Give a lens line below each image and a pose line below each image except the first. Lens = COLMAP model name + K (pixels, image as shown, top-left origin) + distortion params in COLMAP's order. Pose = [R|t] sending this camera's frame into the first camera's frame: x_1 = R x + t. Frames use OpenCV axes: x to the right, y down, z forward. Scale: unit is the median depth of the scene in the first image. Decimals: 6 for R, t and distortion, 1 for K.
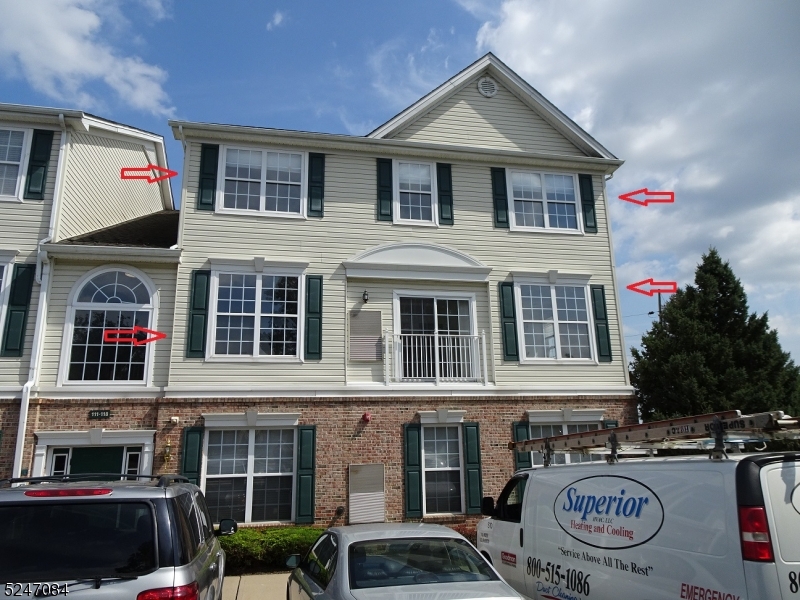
lens RADIAL K [[576.5, 0, 403.8], [0, 576.5, 299.6], [0, 0, 1]] dist [0.023870, 0.000722]
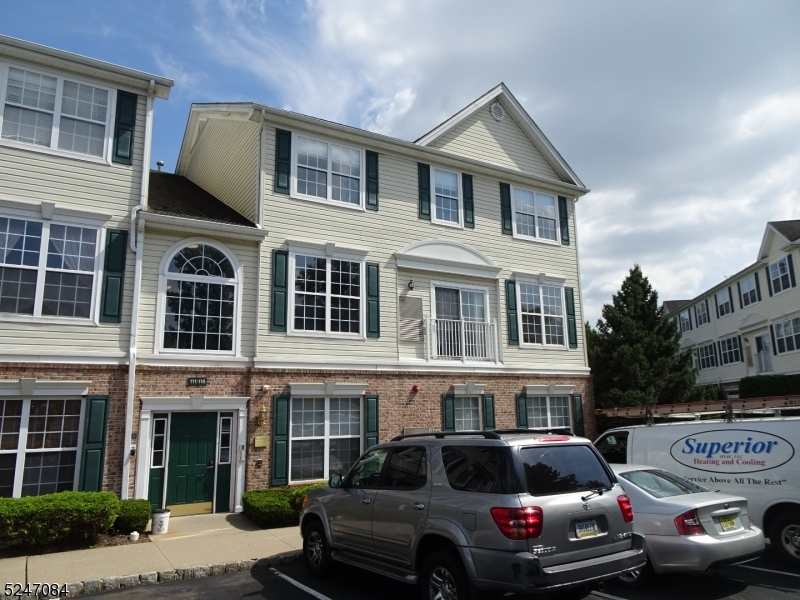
lens RADIAL K [[576.5, 0, 403.8], [0, 576.5, 299.6], [0, 0, 1]] dist [0.023870, 0.000722]
pose [[0.945059, 0.065242, 0.320322, -0.461479], [-0.080332, 0.996184, 0.034107, -0.014094], [-0.316875, -0.057965, 0.946695, -0.090227]]
